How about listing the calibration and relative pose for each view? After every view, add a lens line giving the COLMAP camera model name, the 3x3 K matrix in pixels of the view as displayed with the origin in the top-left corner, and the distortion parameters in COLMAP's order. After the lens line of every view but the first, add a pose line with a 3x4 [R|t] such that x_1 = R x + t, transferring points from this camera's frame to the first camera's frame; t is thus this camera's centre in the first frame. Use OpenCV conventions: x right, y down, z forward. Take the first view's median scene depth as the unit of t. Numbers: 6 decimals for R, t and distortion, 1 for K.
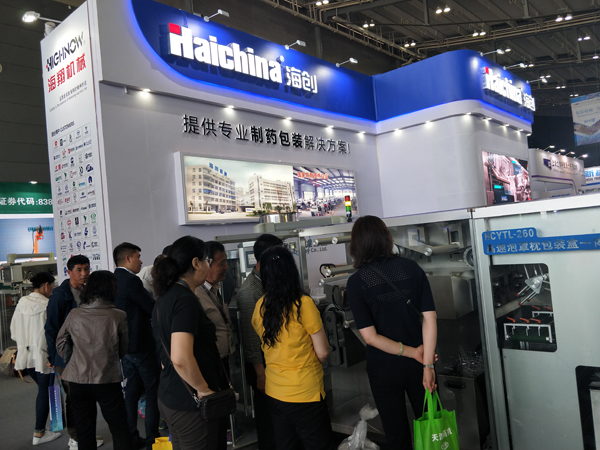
lens RADIAL K [[489.4, 0, 299.1], [0, 489.4, 224.4], [0, 0, 1]] dist [-0.015692, -0.003759]
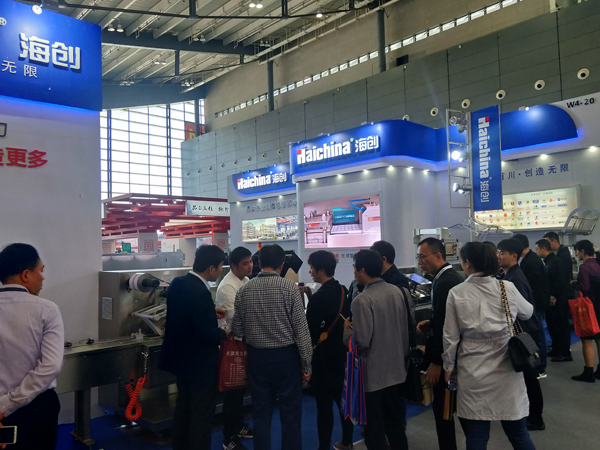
lens RADIAL K [[489.4, 0, 299.1], [0, 489.4, 225.1], [0, 0, 1]] dist [-0.015692, -0.003759]
pose [[-0.057615, 0.037117, -0.997649, 2.202513], [0.078305, 0.996398, 0.032548, -0.143743], [0.995263, -0.076246, -0.060314, 1.191452]]
